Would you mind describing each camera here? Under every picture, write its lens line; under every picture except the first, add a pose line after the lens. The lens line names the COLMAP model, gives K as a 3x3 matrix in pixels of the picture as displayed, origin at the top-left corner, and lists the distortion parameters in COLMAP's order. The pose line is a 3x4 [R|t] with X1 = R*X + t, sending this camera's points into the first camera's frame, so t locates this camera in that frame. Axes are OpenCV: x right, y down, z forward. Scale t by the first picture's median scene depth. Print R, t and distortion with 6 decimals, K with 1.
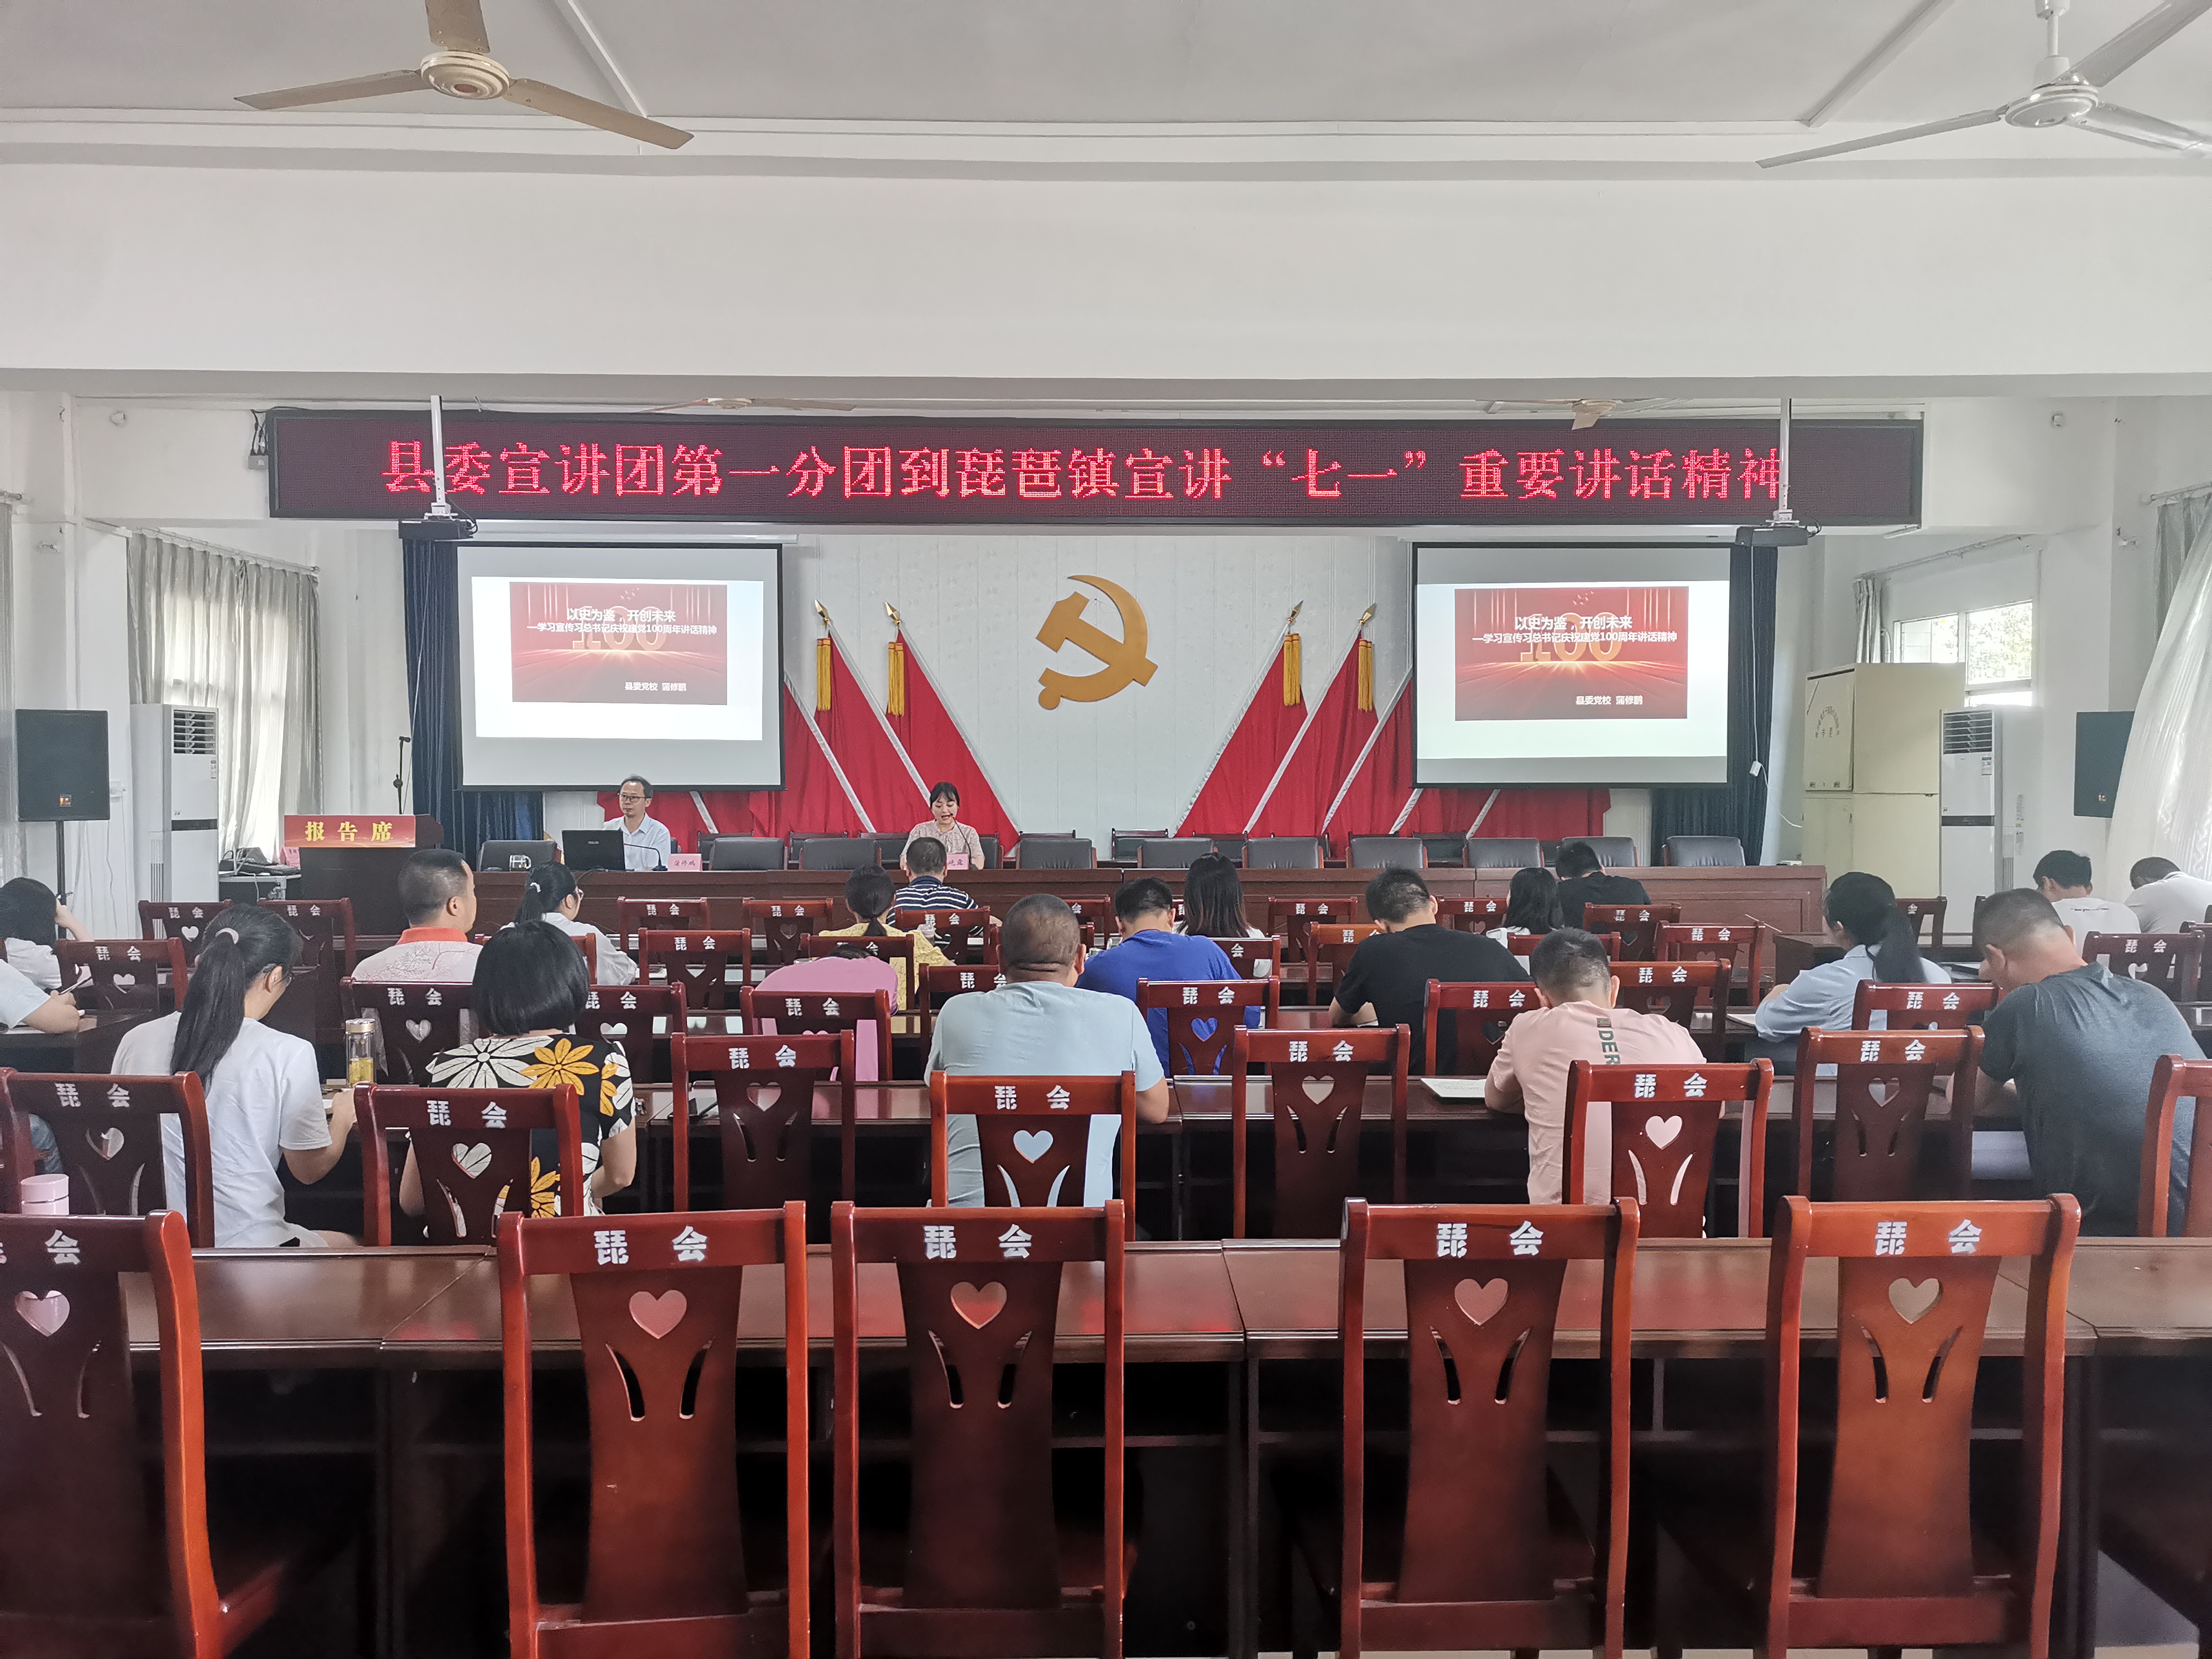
lens RADIAL K [[1700.1, 0, 1111.9], [0, 1700.1, 807.3], [0, 0, 1]] dist [0.079002, -0.006716]
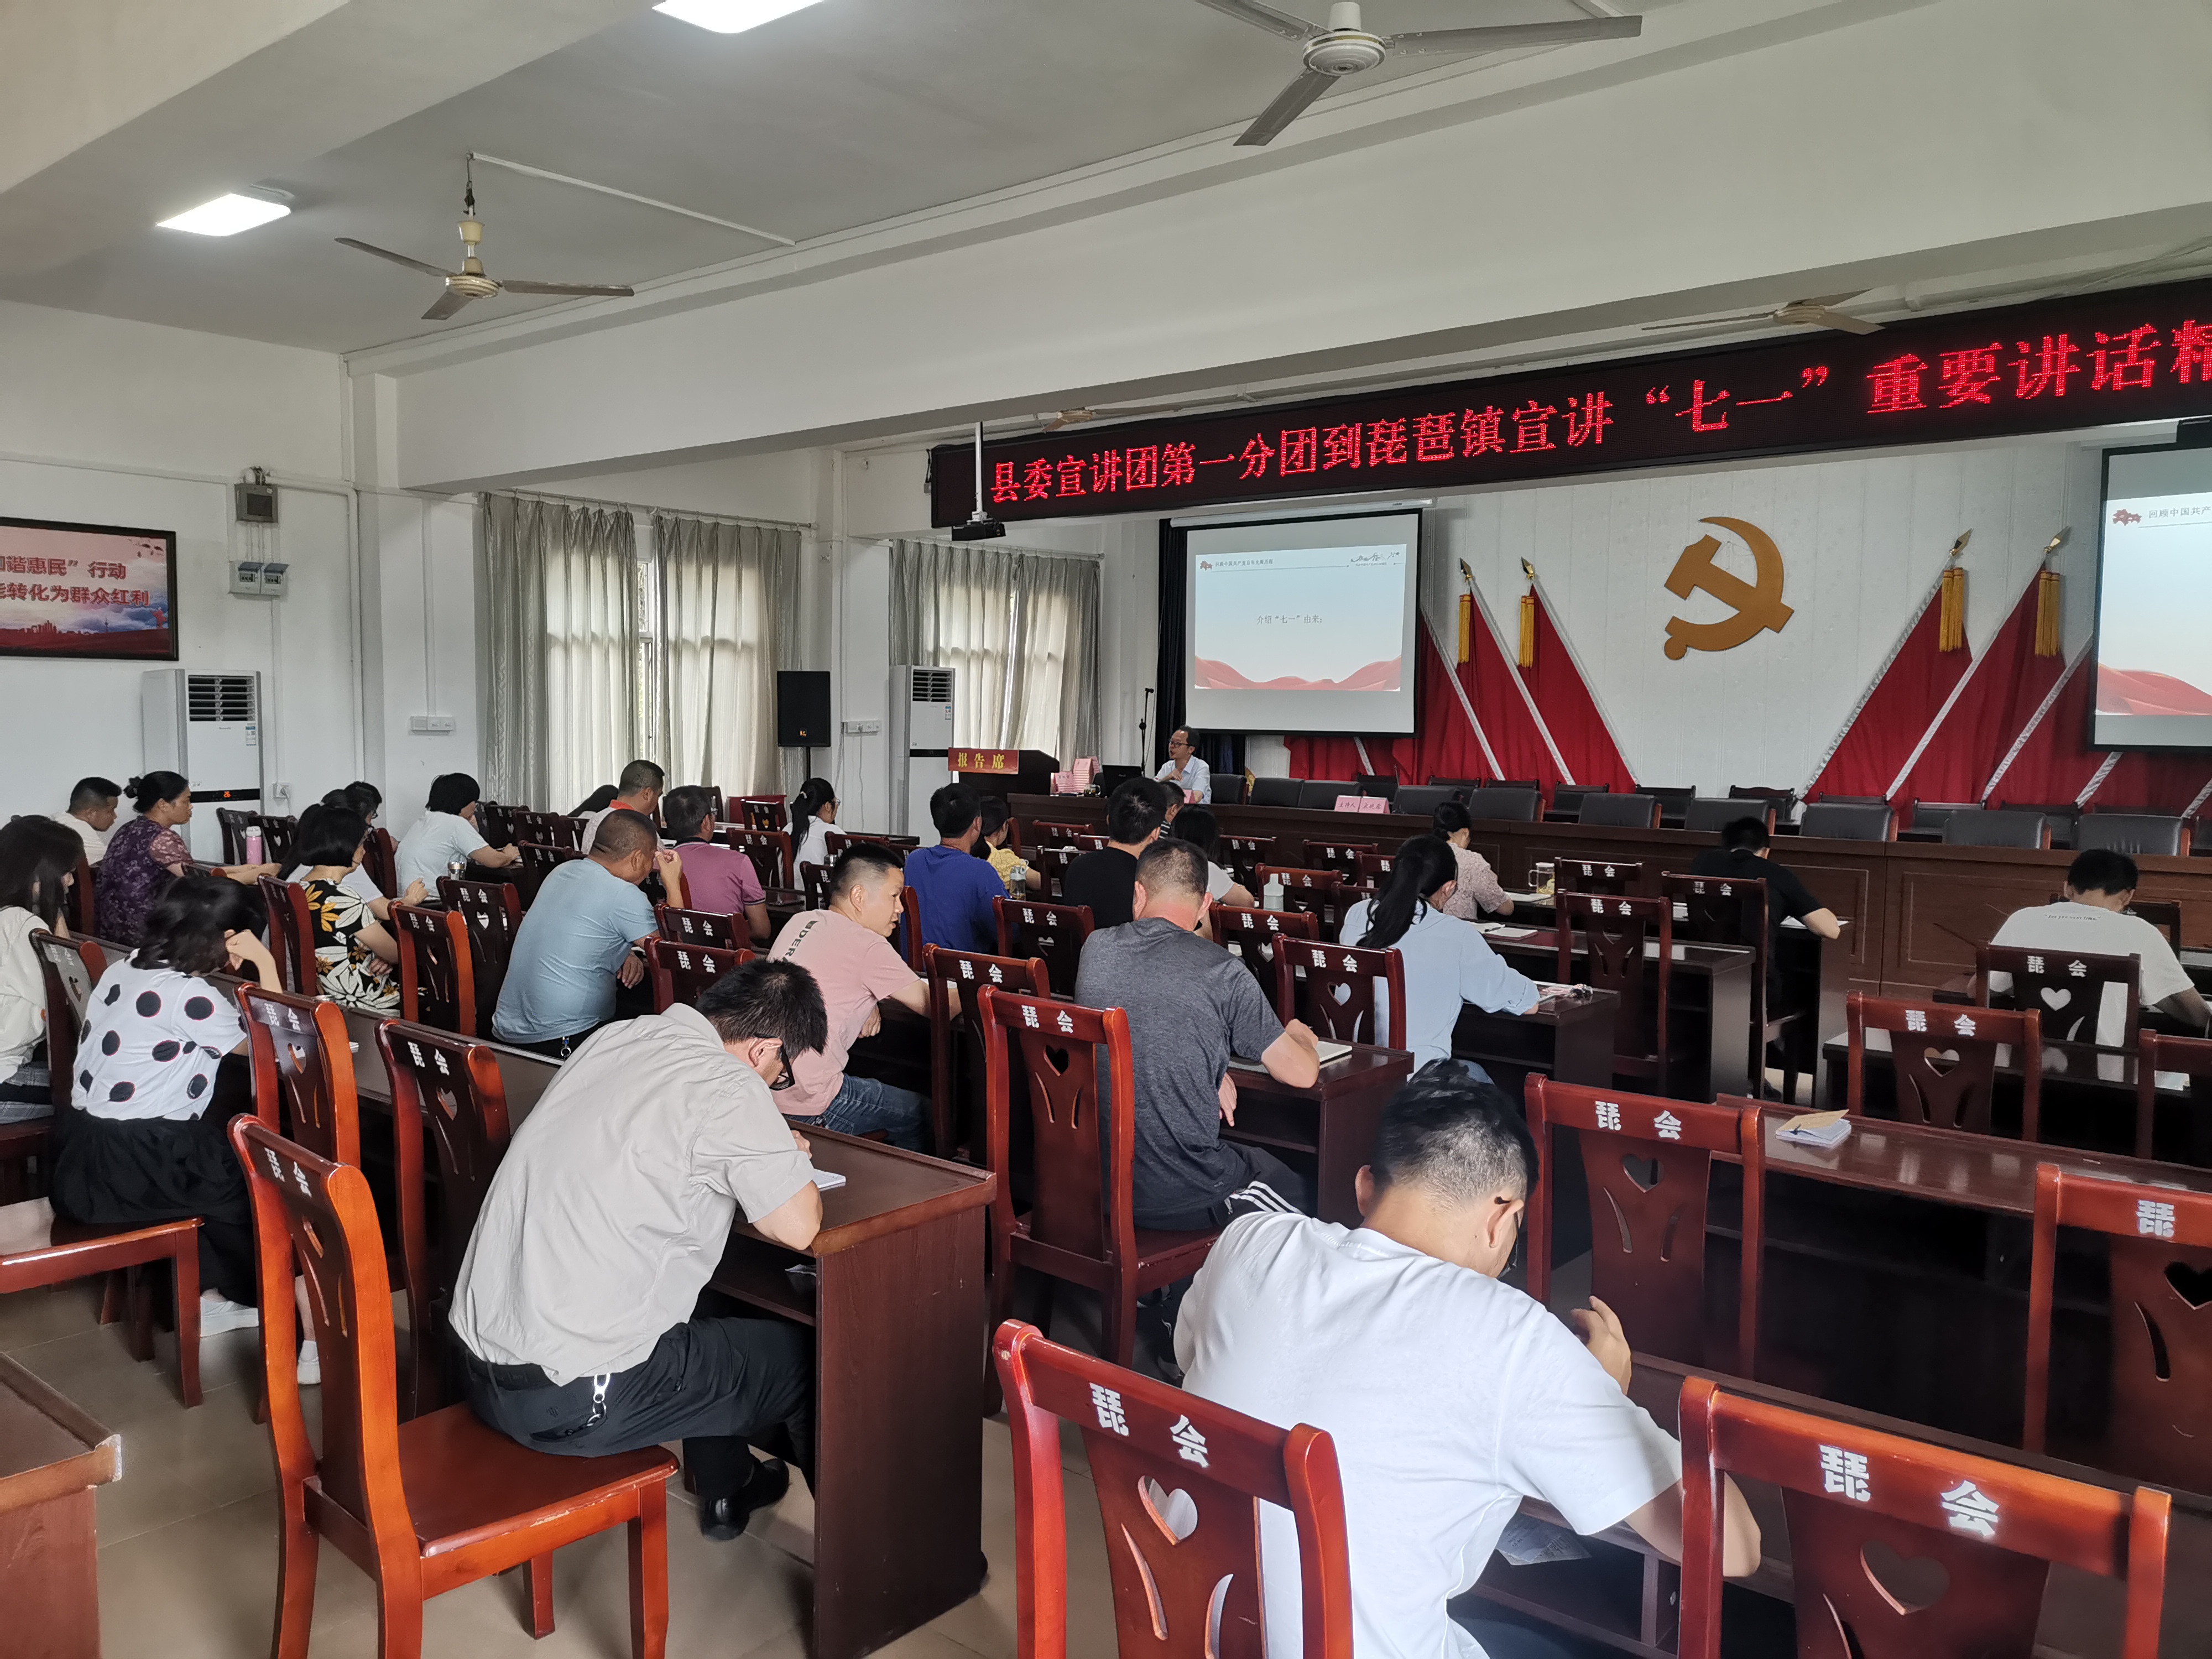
lens RADIAL K [[1700.1, 0, 1120.9], [0, 1700.1, 846.1], [0, 0, 1]] dist [0.079002, -0.006716]
pose [[0.751585, 0.063998, -0.656524, 0.511189], [-0.027830, 0.997473, 0.065374, -0.009147], [0.659049, -0.030863, 0.751467, 0.078089]]
